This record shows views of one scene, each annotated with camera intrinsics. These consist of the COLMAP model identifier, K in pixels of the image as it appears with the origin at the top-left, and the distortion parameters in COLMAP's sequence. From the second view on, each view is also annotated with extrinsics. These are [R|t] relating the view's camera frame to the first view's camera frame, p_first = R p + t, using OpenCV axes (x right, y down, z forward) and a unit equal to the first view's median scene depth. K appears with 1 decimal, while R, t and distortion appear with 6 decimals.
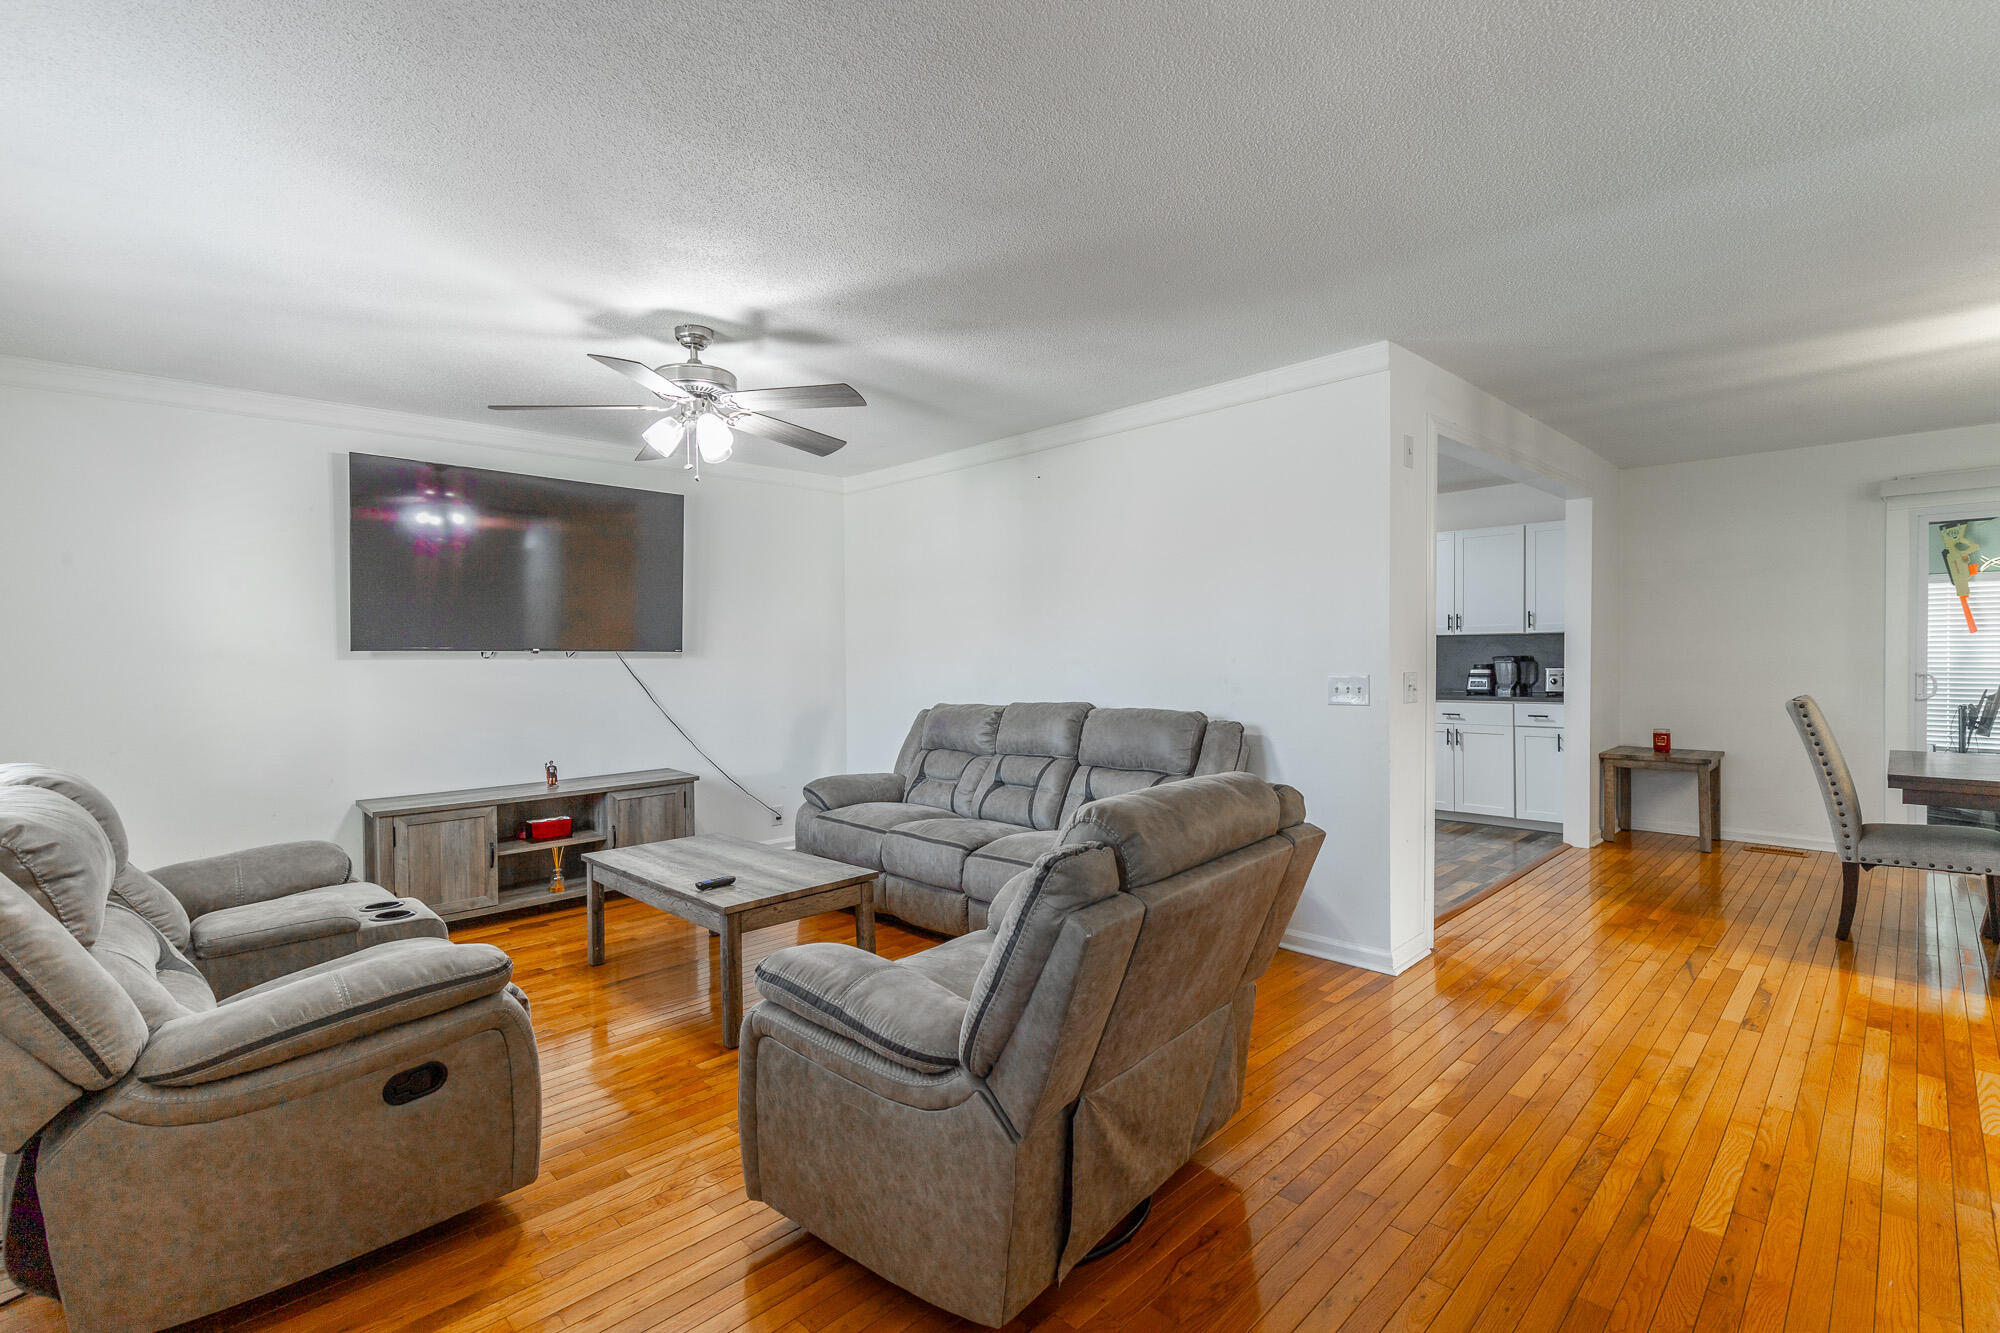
lens RADIAL K [[895.6, 0, 1009.0], [0, 895.6, 672.7], [0, 0, 1]] dist [0.000944, 0.000125]
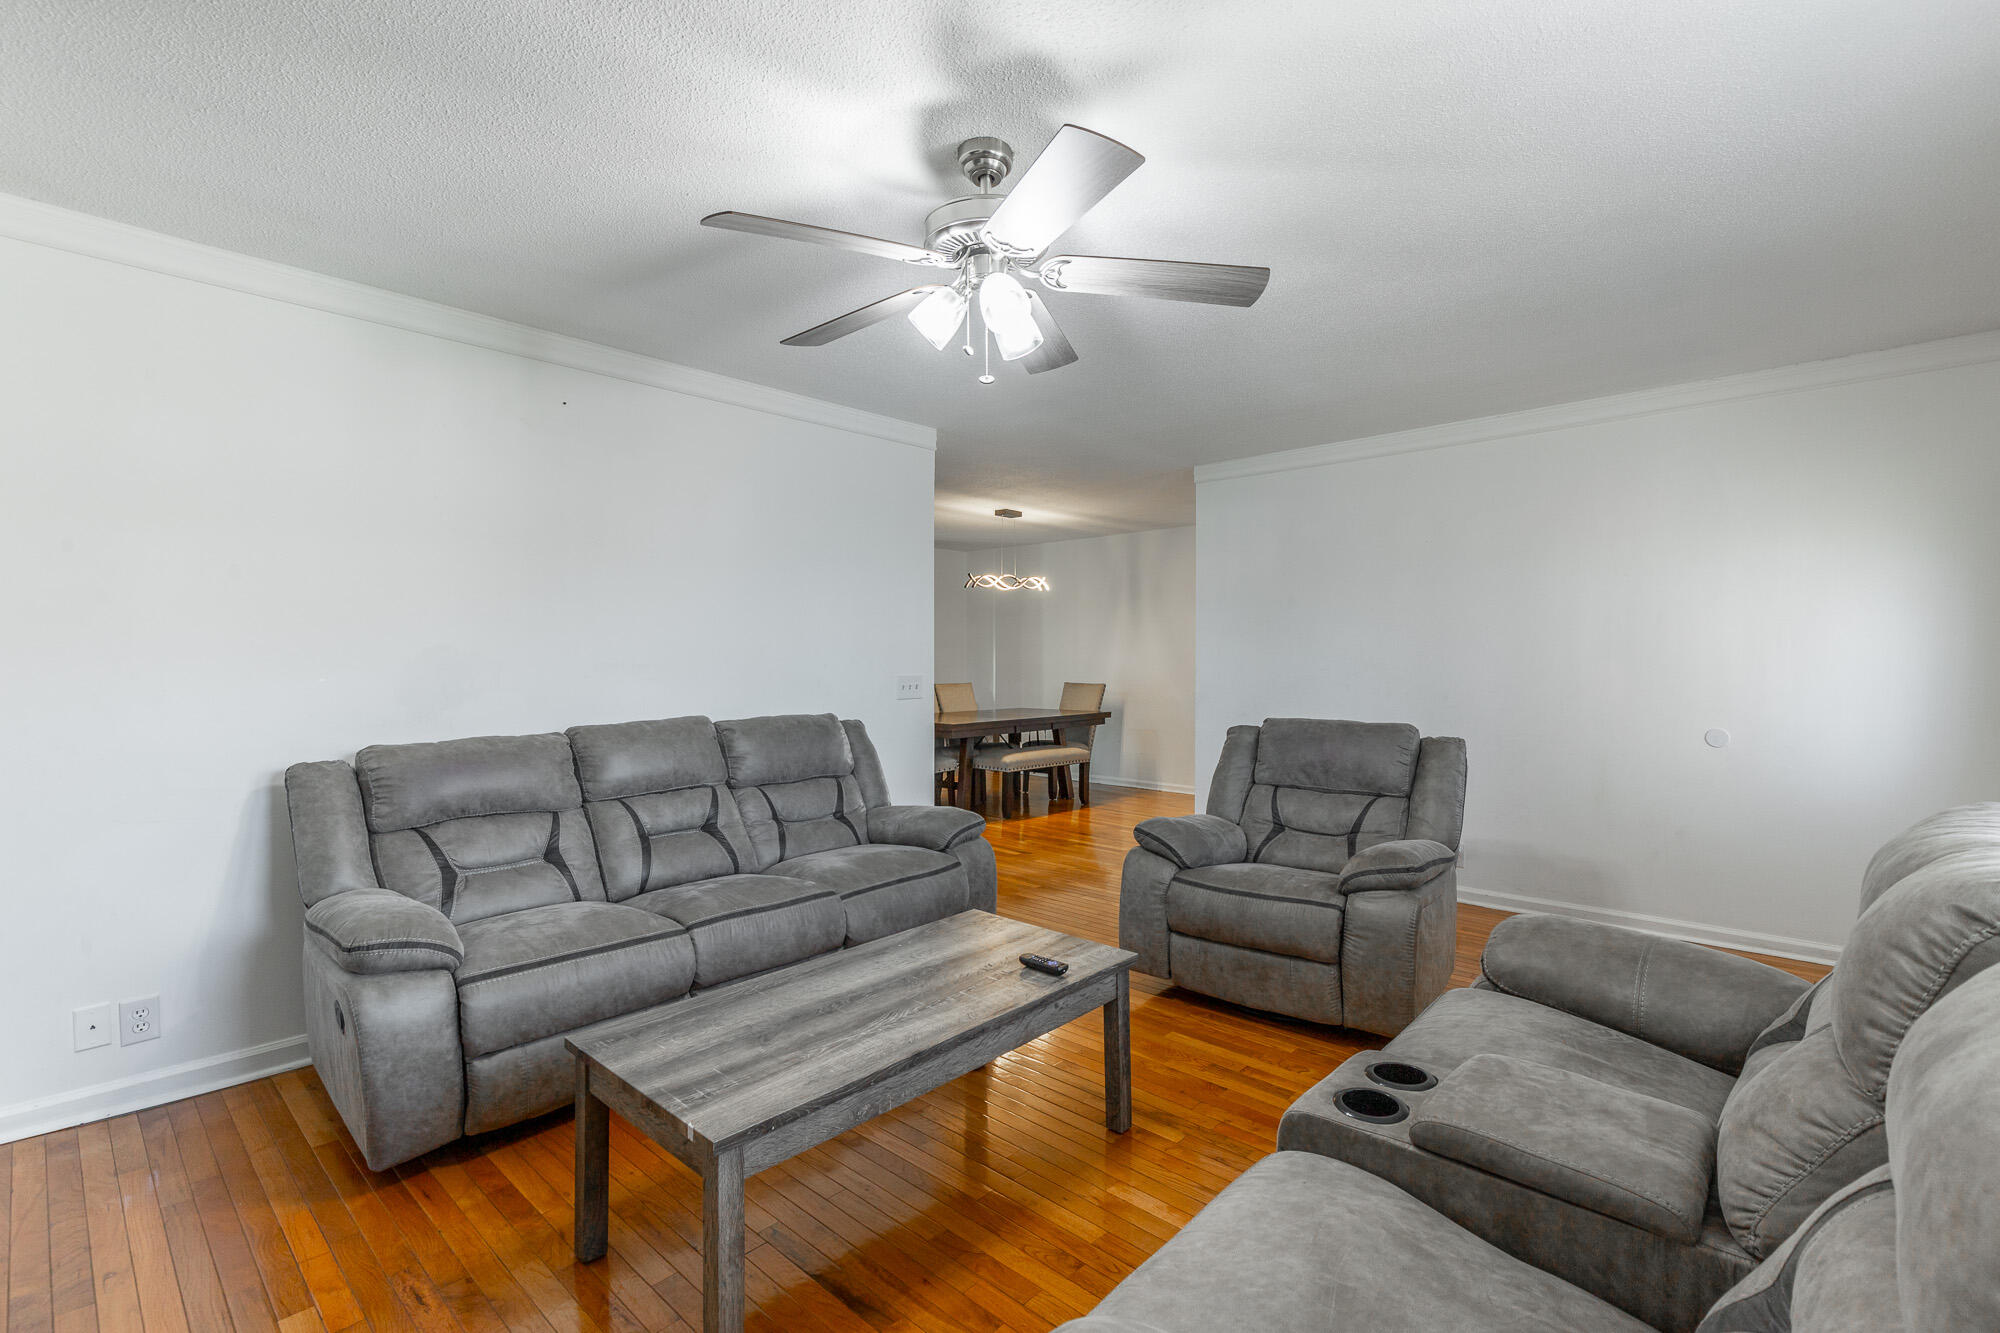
lens RADIAL K [[903.0, 0, 1013.9], [0, 903.0, 664.8], [0, 0, 1]] dist [0.000234, 0.000166]
pose [[-0.046253, 0.009404, 0.998885, -0.764730], [0.029436, 0.999534, -0.008047, 0.001708], [-0.998496, 0.029031, -0.046508, 0.769112]]
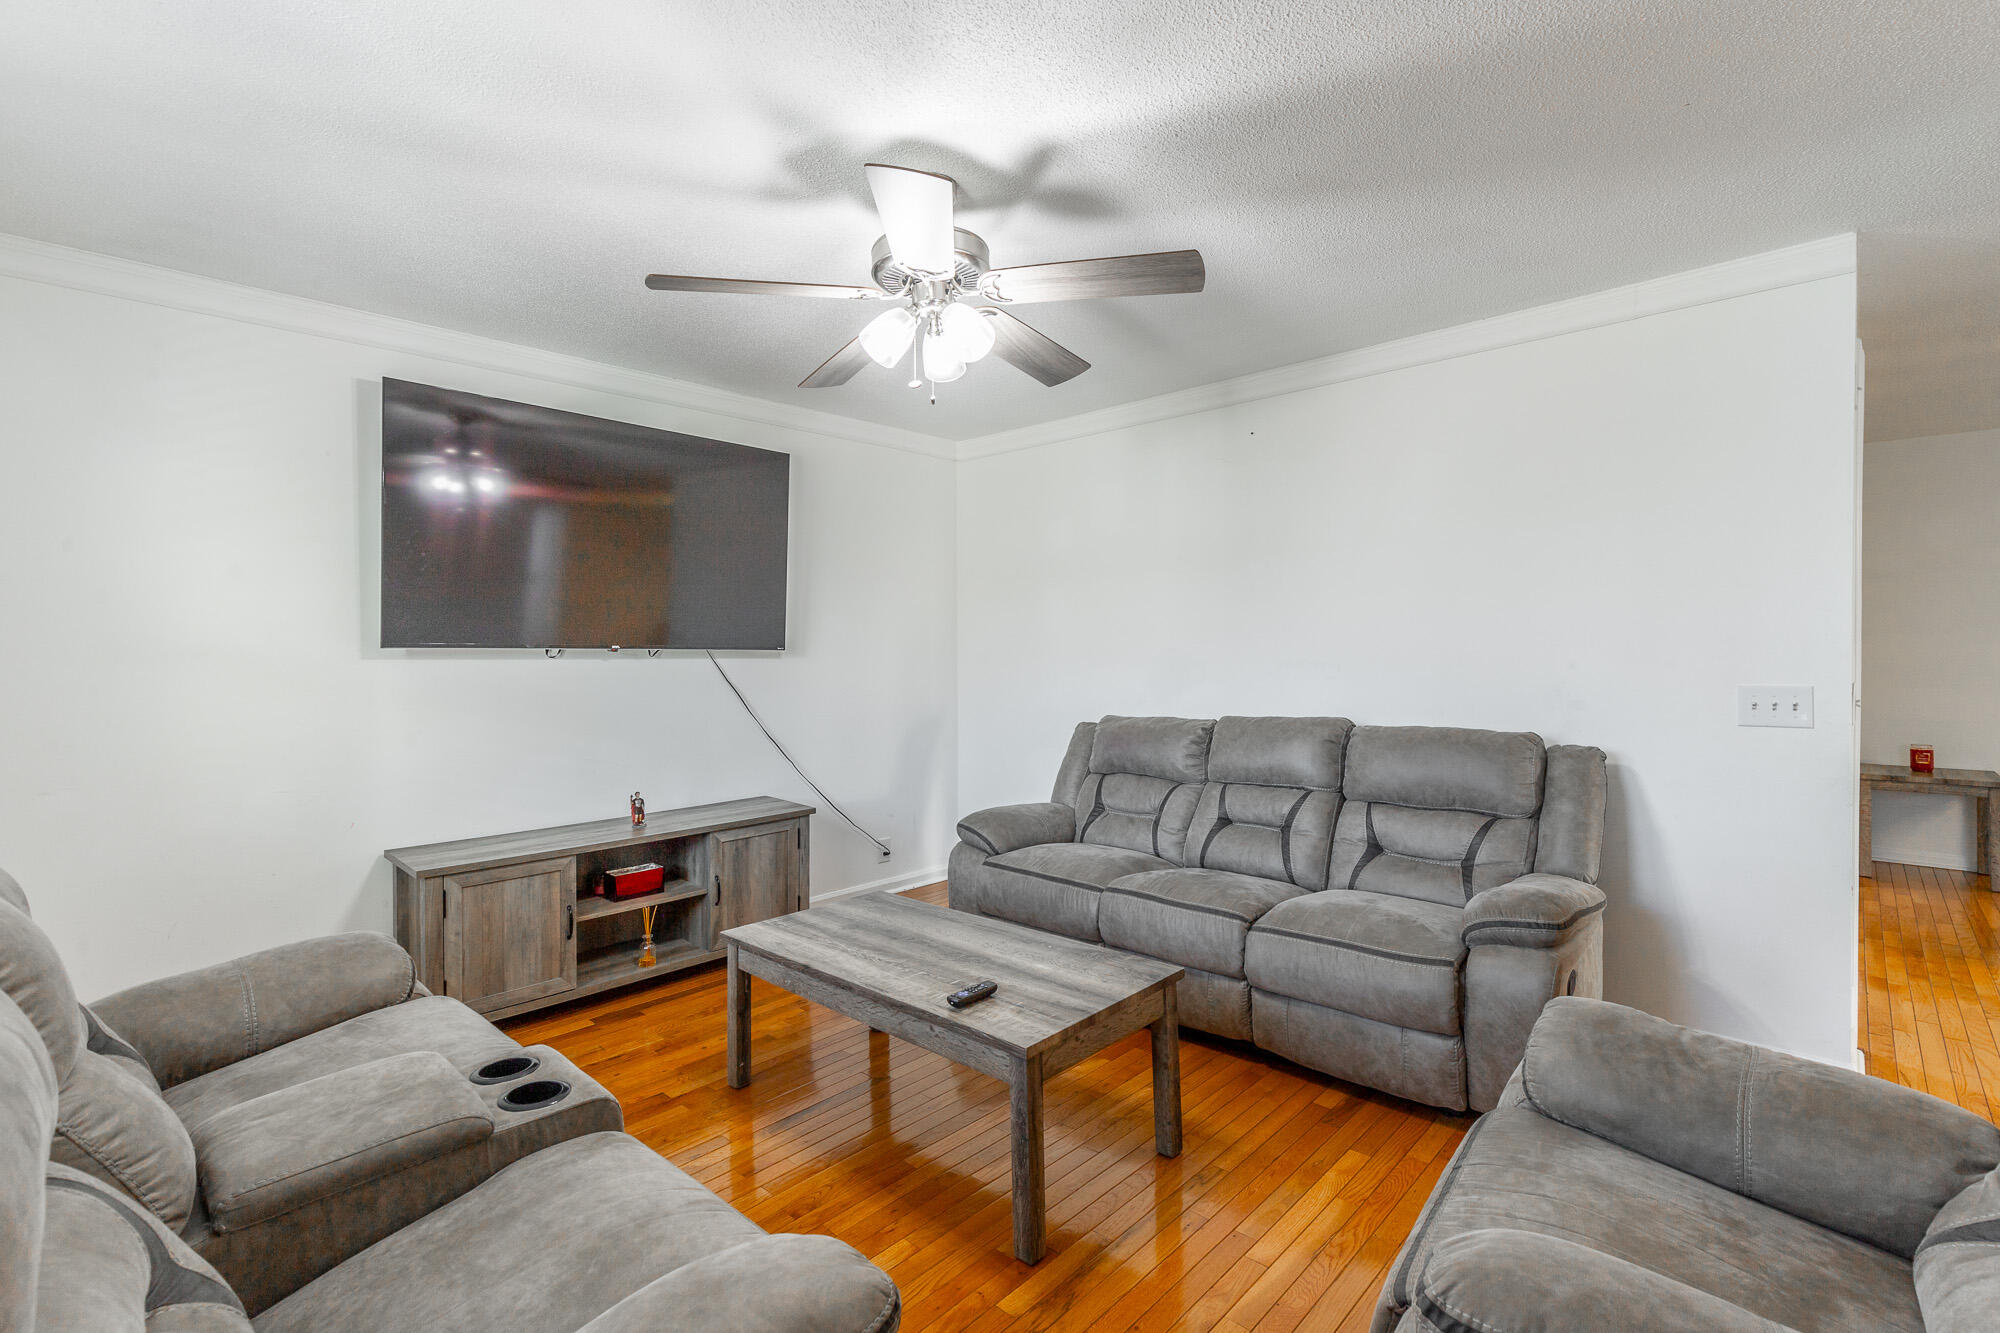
lens RADIAL K [[903.0, 0, 1013.9], [0, 903.0, 664.8], [0, 0, 1]] dist [0.000234, 0.000166]
pose [[0.999228, 0.003792, 0.039110, -0.235143], [-0.003555, 0.999975, -0.006131, -0.007239], [-0.039132, 0.005987, 0.999216, 0.230612]]
